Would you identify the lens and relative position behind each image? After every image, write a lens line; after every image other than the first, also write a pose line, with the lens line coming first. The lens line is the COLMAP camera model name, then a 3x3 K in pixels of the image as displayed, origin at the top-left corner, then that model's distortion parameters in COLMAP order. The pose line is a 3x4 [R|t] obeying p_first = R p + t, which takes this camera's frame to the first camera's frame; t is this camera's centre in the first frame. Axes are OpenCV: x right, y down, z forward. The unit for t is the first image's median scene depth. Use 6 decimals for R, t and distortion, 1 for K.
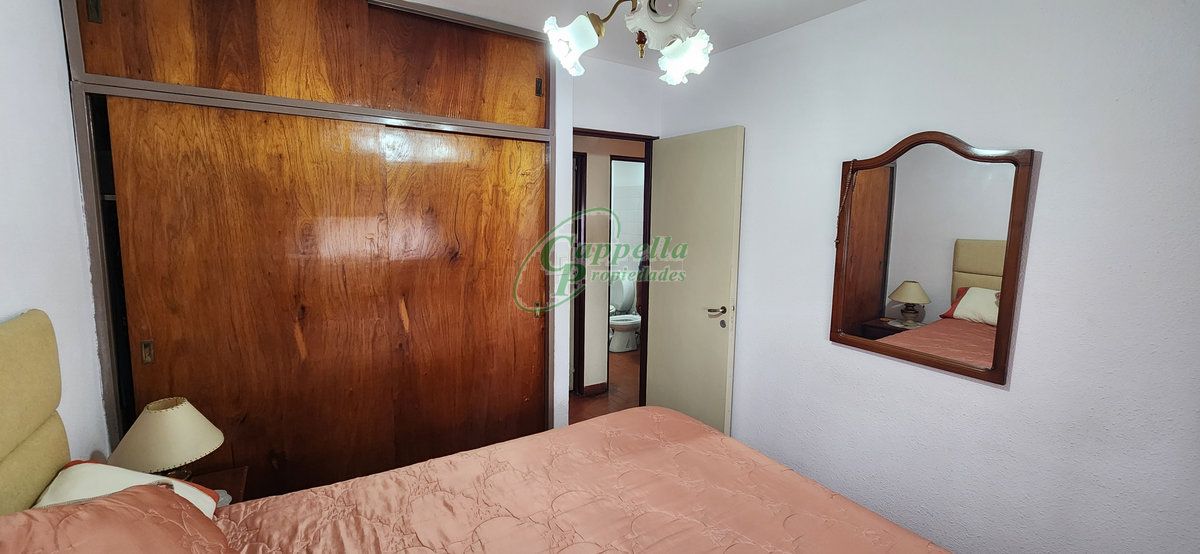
lens RADIAL K [[489.2, 0, 604.1], [0, 489.2, 273.6], [0, 0, 1]] dist [-0.004075, -0.000158]
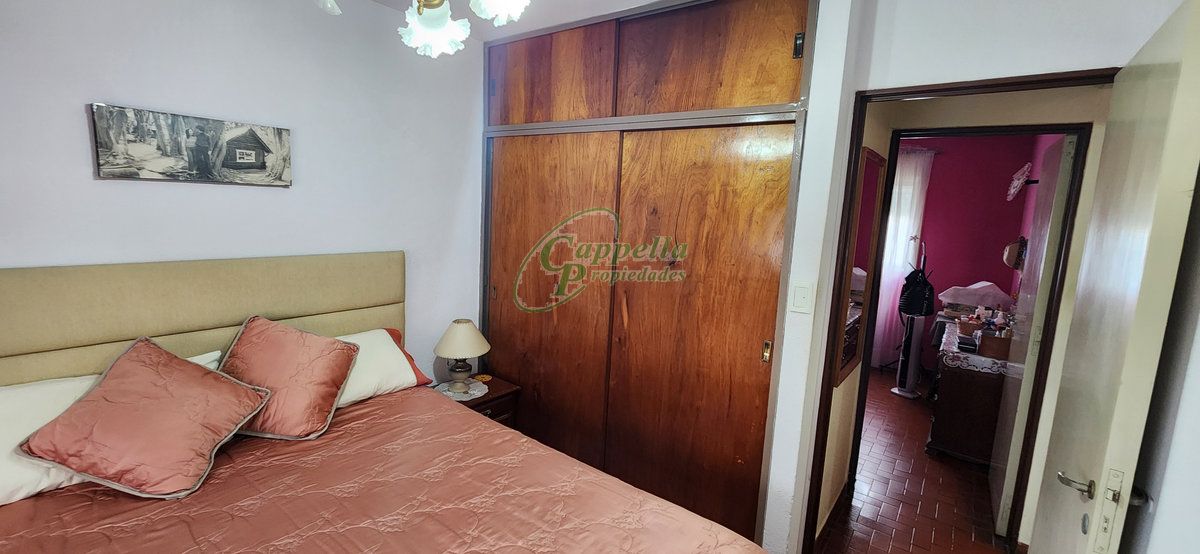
lens RADIAL K [[489.2, 0, 602.4], [0, 489.2, 273.9], [0, 0, 1]] dist [-0.004075, -0.000158]
pose [[0.329380, 0.132307, -0.934882, 0.505260], [-0.165703, 0.982867, 0.080717, -0.066245], [0.929544, 0.128326, 0.345661, 0.551518]]
